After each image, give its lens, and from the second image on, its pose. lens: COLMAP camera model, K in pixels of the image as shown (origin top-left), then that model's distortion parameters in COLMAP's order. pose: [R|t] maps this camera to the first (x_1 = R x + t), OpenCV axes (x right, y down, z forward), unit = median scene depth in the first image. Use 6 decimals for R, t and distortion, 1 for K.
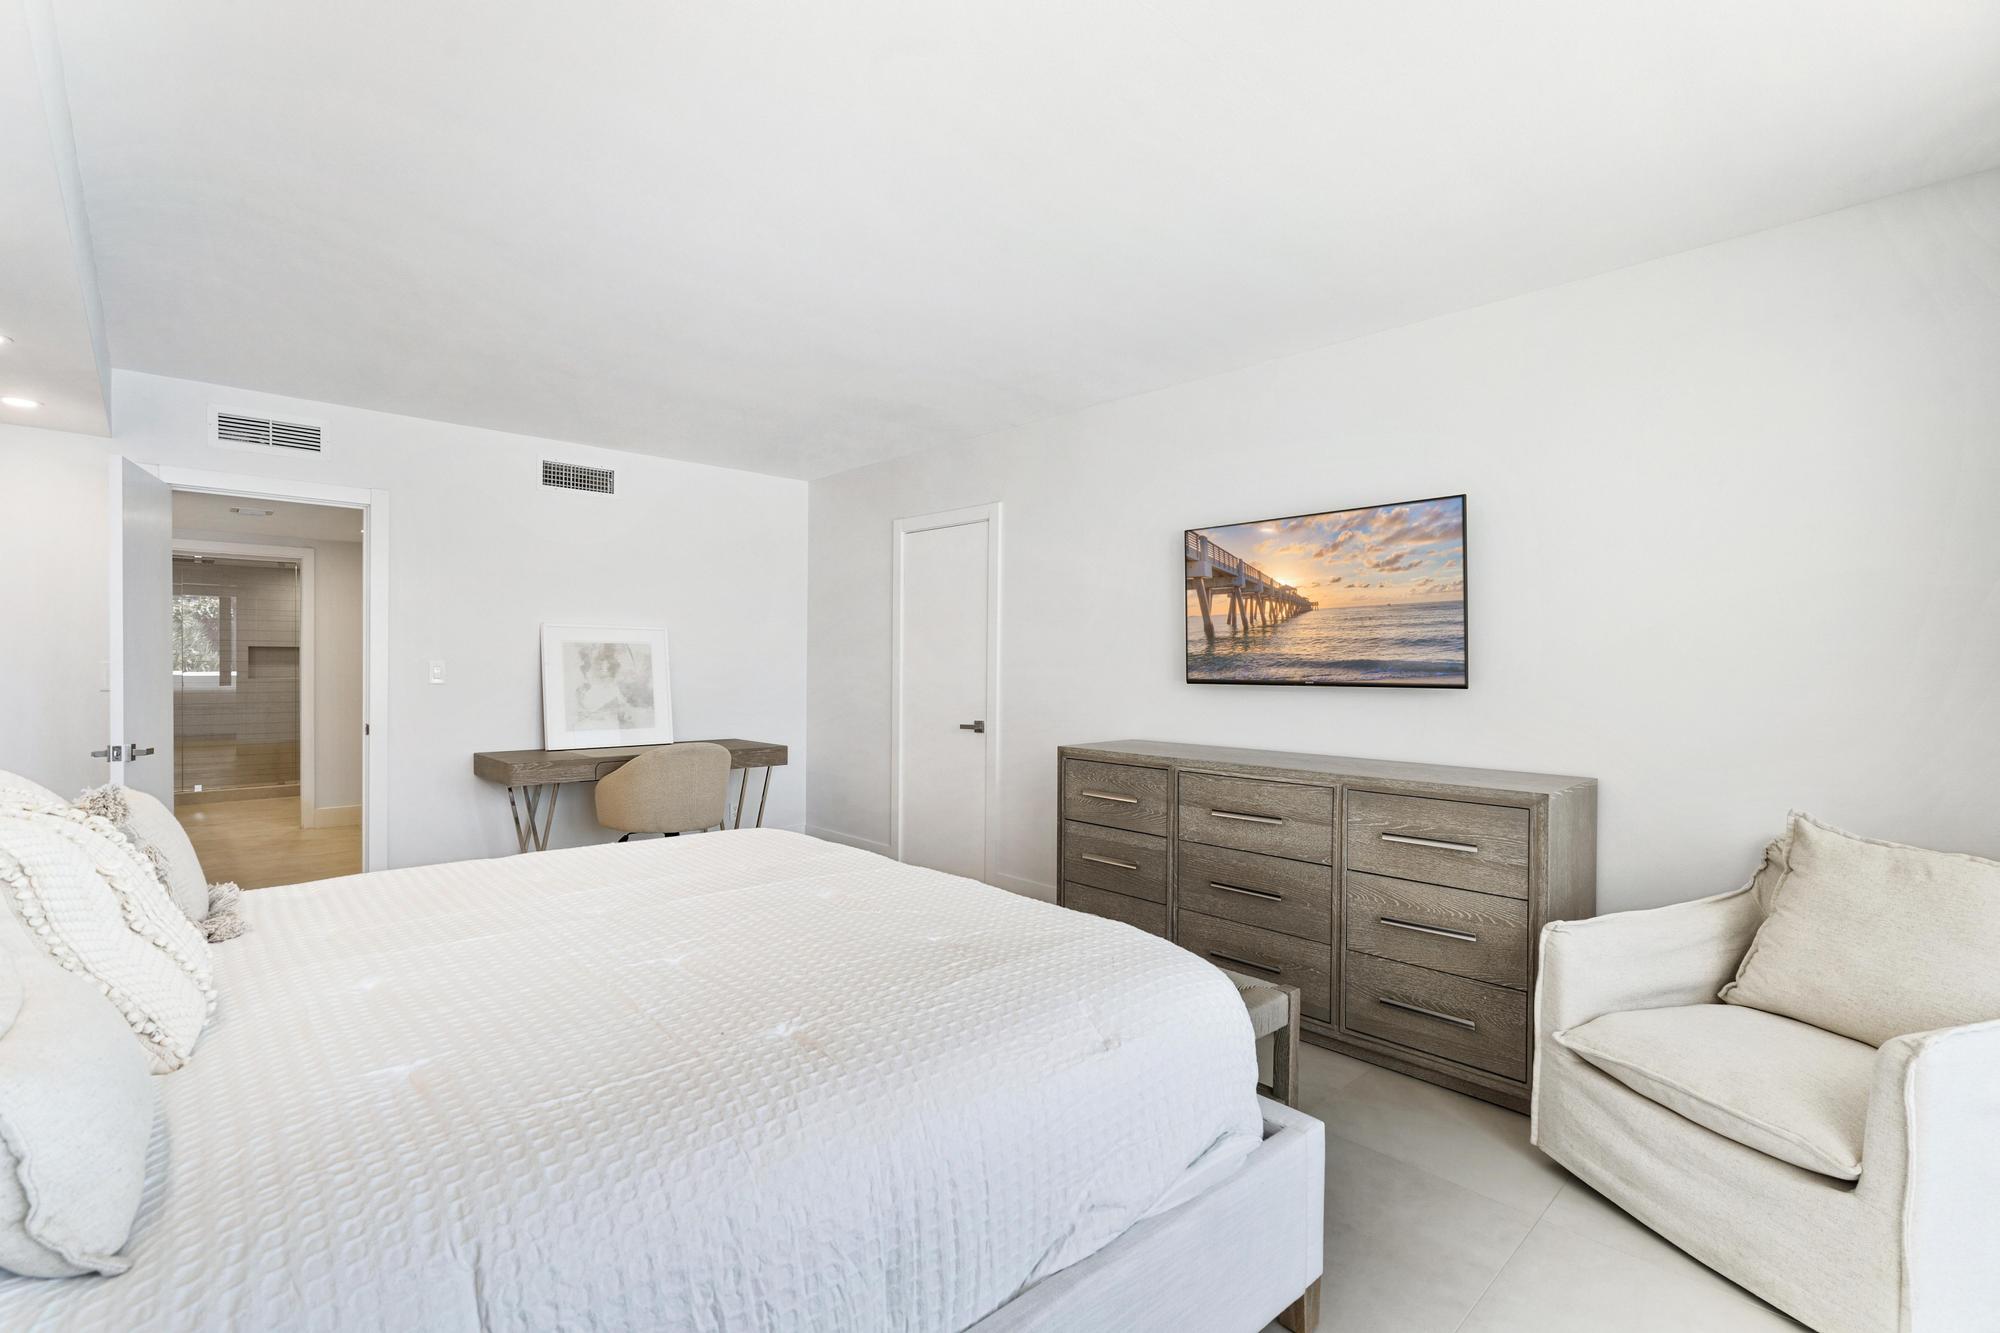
lens RADIAL K [[900.4, 0, 985.5], [0, 900.4, 661.1], [0, 0, 1]] dist [-0.004336, 0.001446]
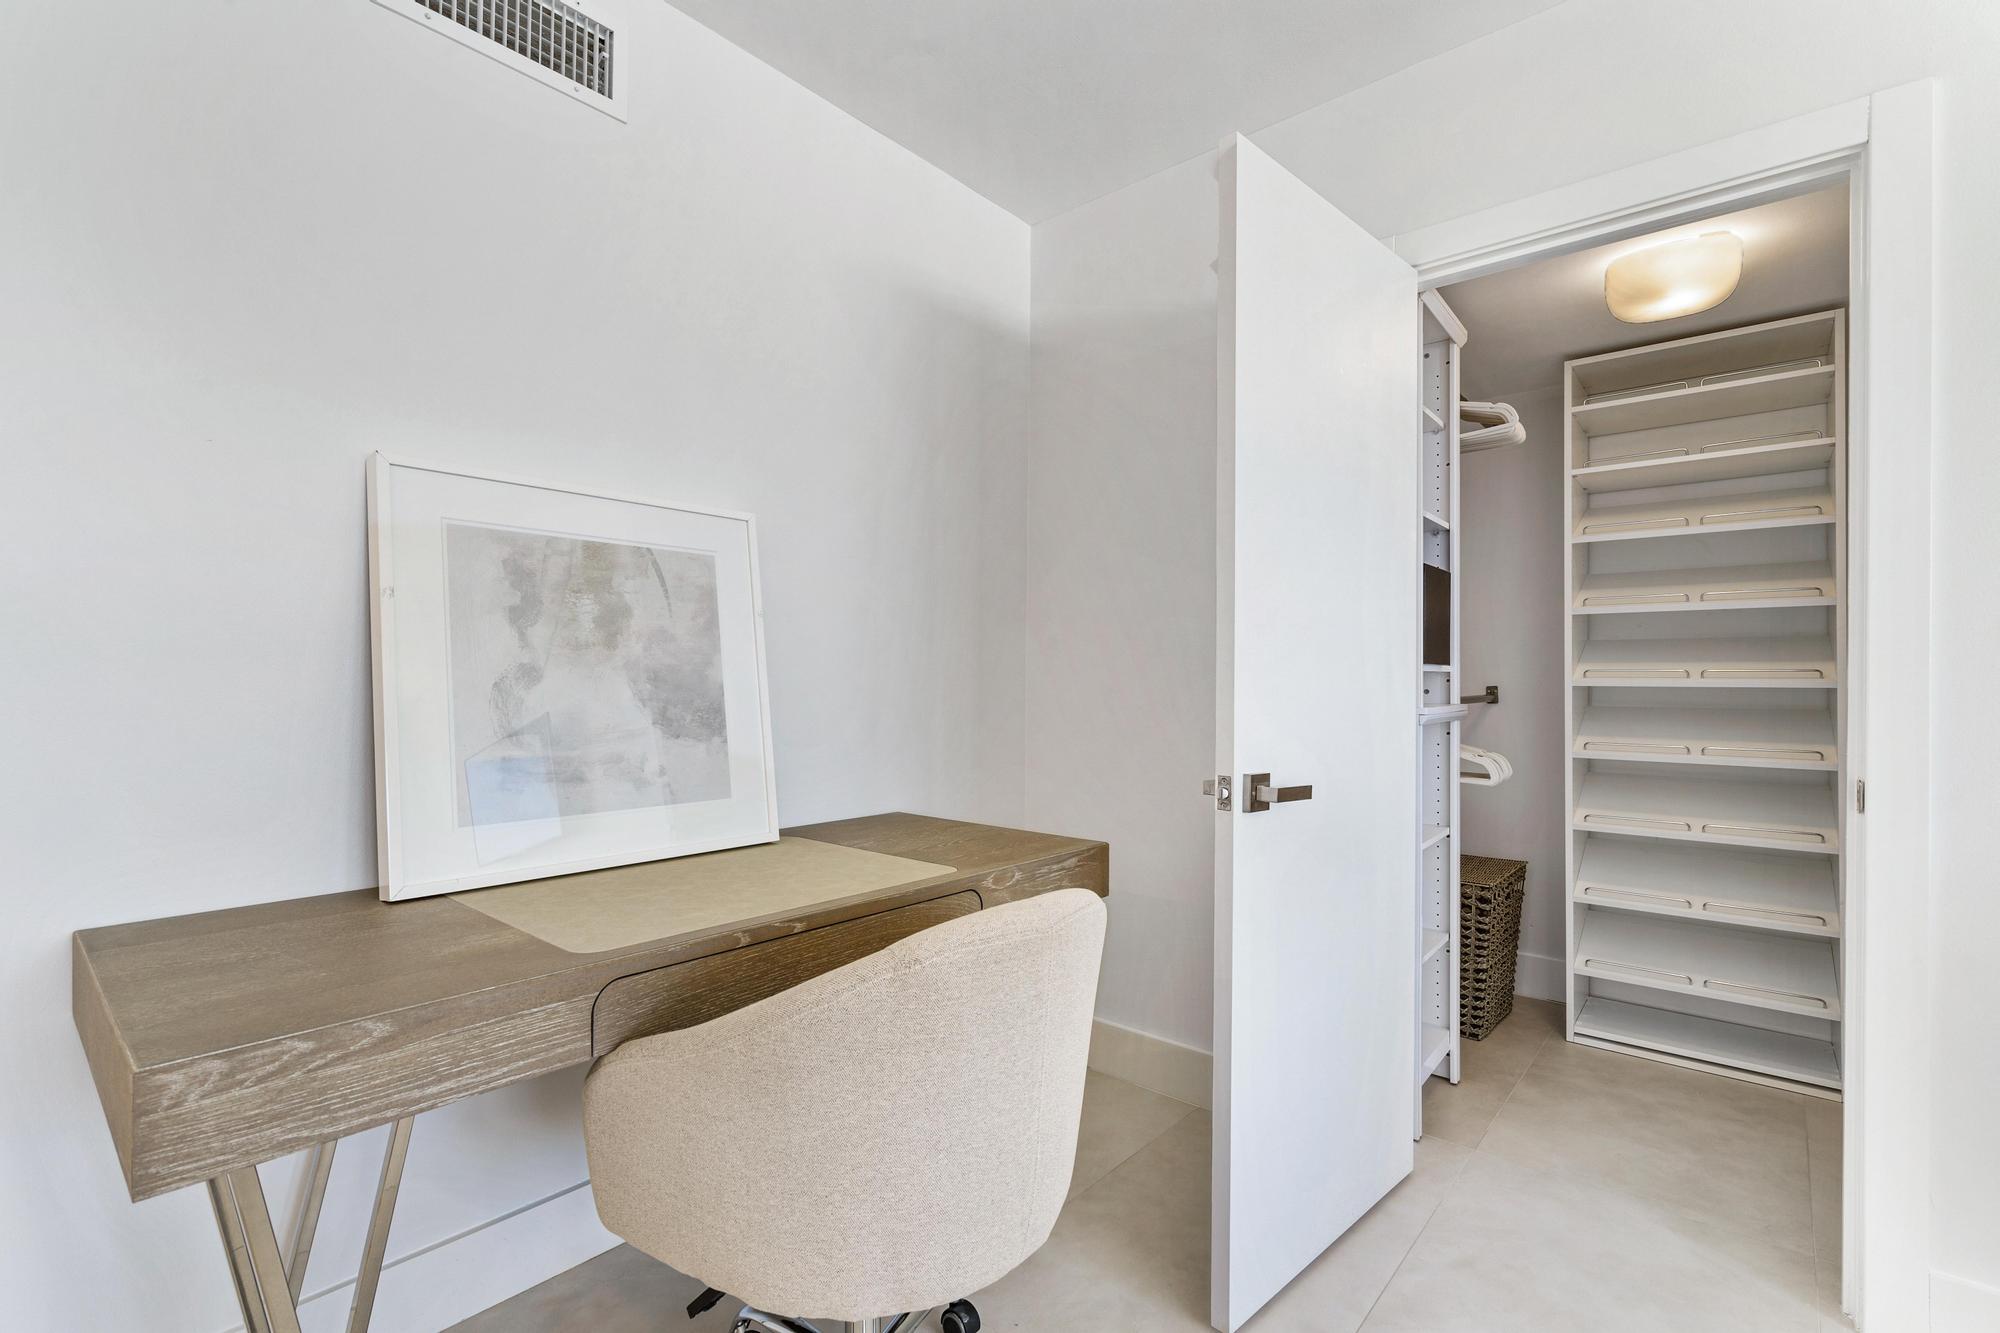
lens RADIAL K [[900.4, 0, 996.4], [0, 900.4, 678.8], [0, 0, 1]] dist [-0.004336, 0.001446]
pose [[0.995021, 0.002264, 0.099636, -0.310945], [-0.002509, 0.999994, 0.002328, 0.028615], [-0.099630, -0.002566, 0.995021, 0.669478]]
